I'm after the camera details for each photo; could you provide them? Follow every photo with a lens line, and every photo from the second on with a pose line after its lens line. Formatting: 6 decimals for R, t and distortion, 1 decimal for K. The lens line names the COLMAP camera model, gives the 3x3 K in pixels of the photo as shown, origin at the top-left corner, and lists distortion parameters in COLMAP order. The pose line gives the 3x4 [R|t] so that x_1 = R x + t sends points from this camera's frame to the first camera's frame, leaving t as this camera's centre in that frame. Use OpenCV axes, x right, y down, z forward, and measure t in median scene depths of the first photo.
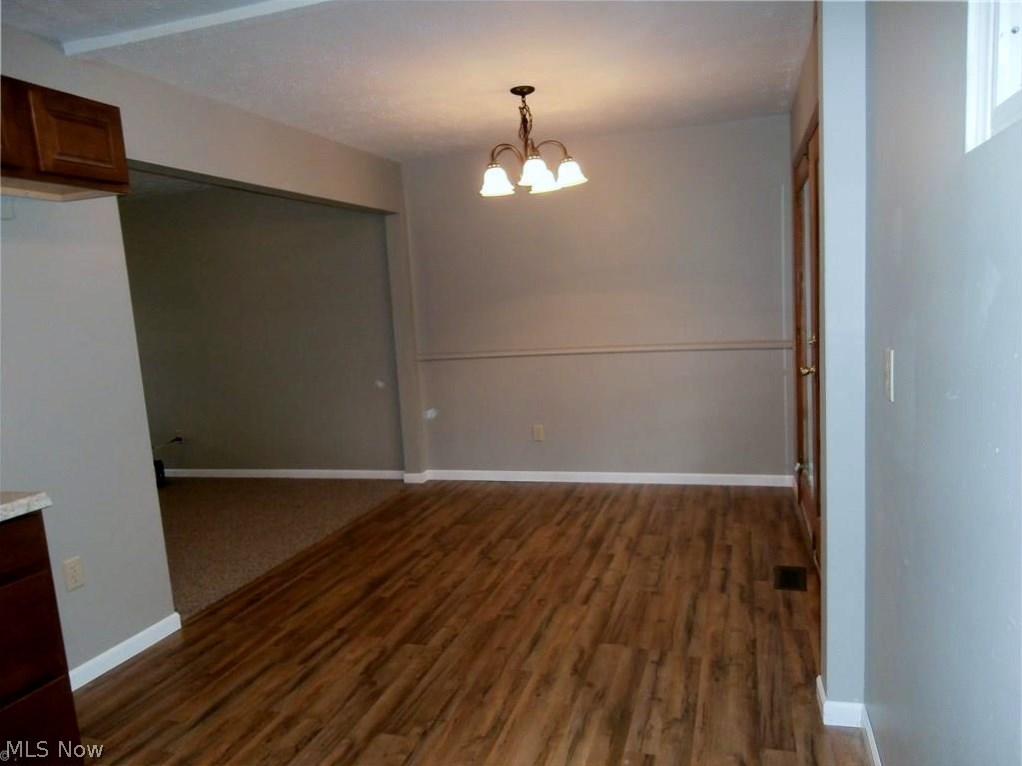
lens RADIAL K [[719.6, 0, 511.6], [0, 719.6, 384.9], [0, 0, 1]] dist [0.002831, 0.002181]
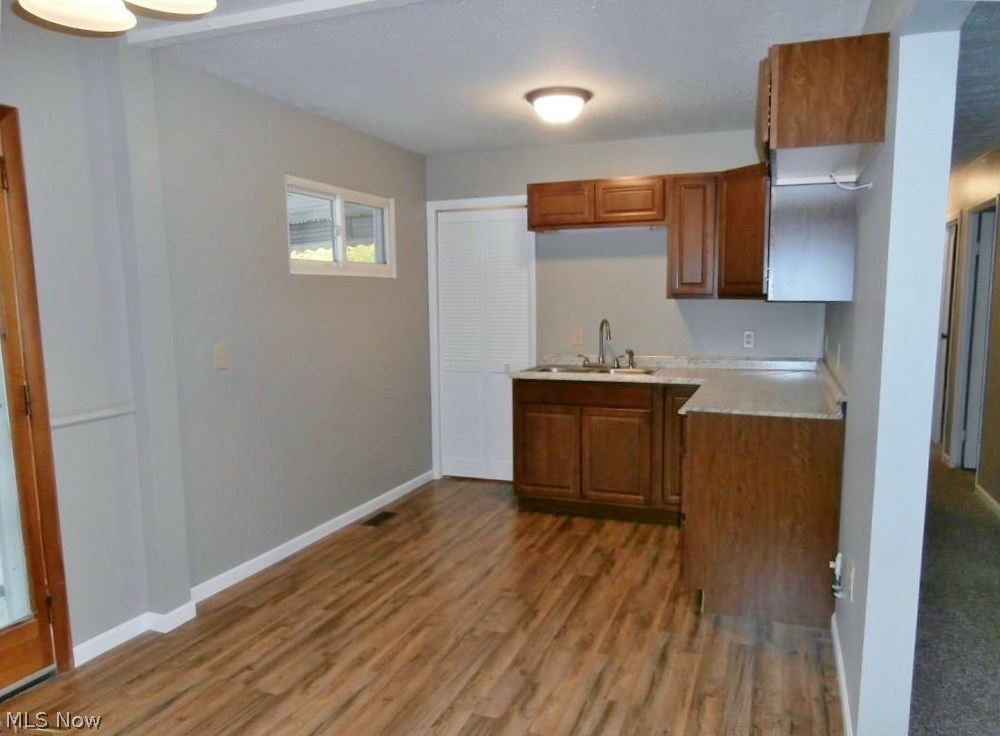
lens RADIAL K [[704.1, 0, 500.8], [0, 704.1, 370.9], [0, 0, 1]] dist [0.002831, 0.002181]
pose [[-0.995800, 0.060385, 0.068819, -0.256350], [0.073211, 0.976547, 0.202473, -0.211466], [-0.054978, 0.206661, -0.976867, 1.896460]]
